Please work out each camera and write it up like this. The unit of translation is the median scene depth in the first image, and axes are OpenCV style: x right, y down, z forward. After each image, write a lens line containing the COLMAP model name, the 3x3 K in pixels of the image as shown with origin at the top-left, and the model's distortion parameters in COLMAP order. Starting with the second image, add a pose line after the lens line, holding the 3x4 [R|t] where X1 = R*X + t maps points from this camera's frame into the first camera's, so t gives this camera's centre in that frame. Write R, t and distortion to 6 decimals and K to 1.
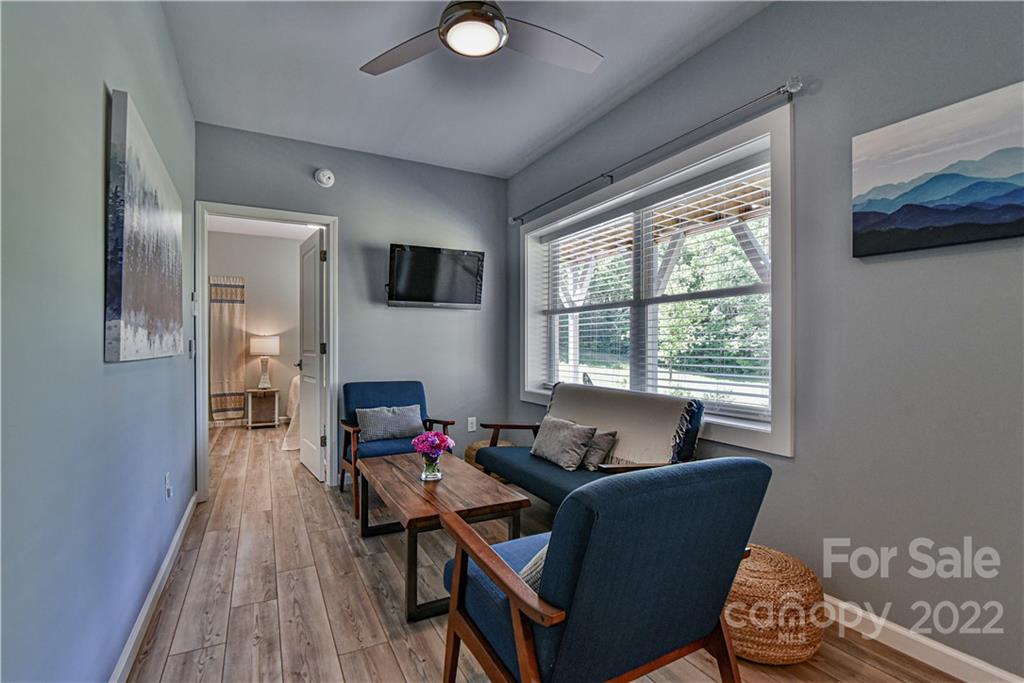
lens RADIAL K [[472.0, 0, 505.2], [0, 472.0, 344.2], [0, 0, 1]] dist [-0.024611, 0.001781]
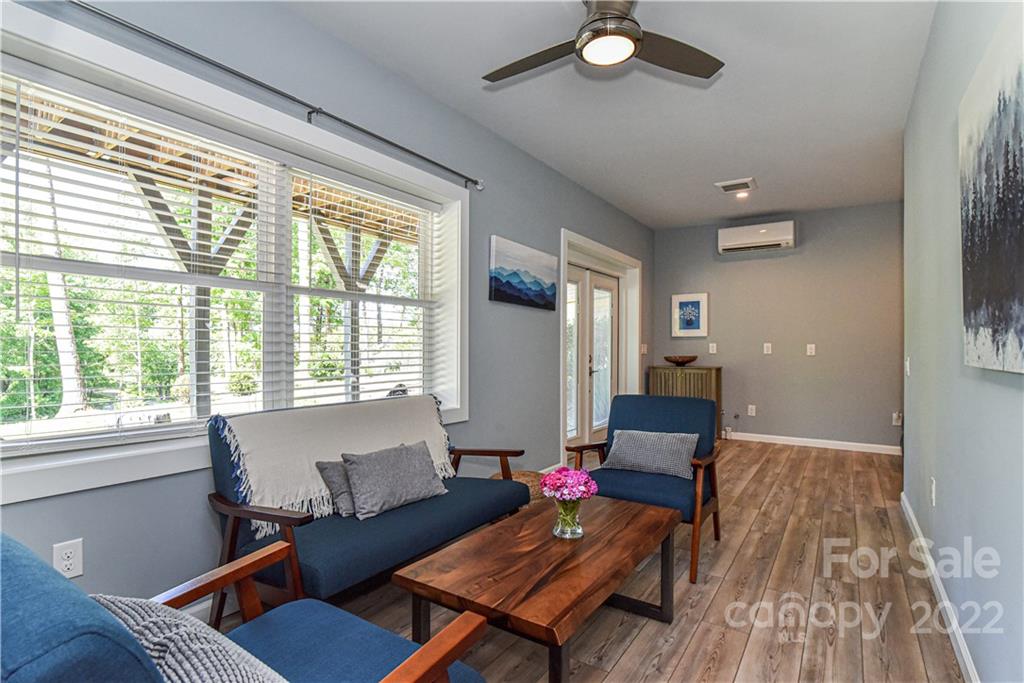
lens RADIAL K [[502.8, 0, 508.4], [0, 502.8, 347.7], [0, 0, 1]] dist [-0.014756, -0.000566]
pose [[-0.478944, -0.001167, 0.877845, -0.547258], [-0.005753, 0.999982, -0.001810, 0.002335], [-0.877827, -0.005917, -0.478942, 1.013125]]
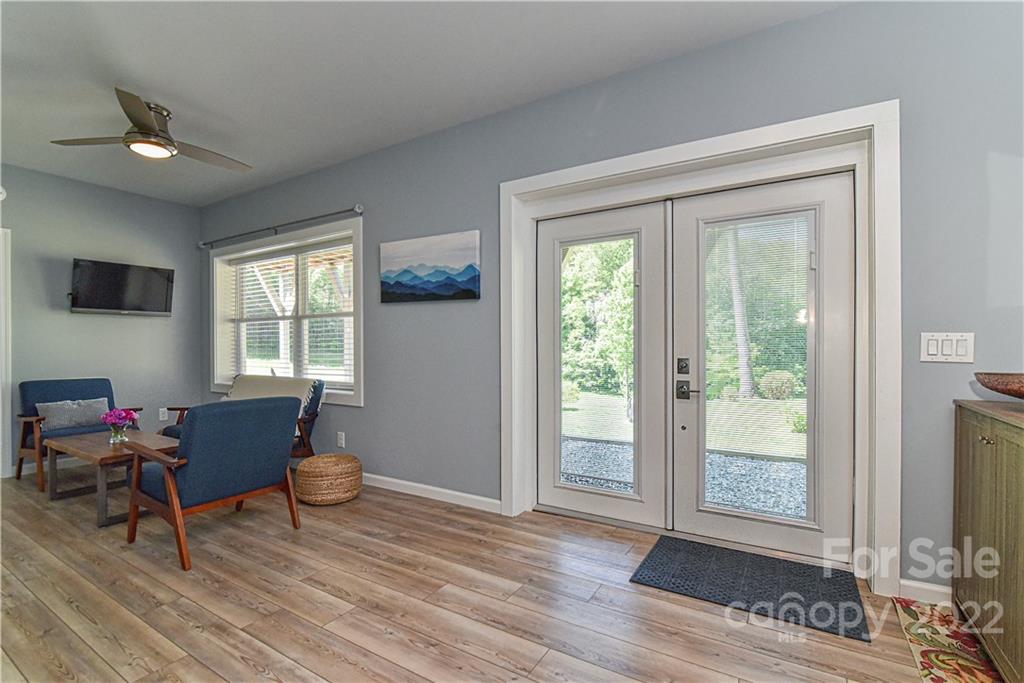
lens RADIAL K [[472.0, 0, 512.5], [0, 472.0, 348.4], [0, 0, 1]] dist [-0.024611, 0.001781]
pose [[0.857476, -0.004077, 0.514508, 0.099540], [0.000368, 0.999973, 0.007310, -0.002559], [-0.514524, -0.006079, 0.857454, -0.558302]]
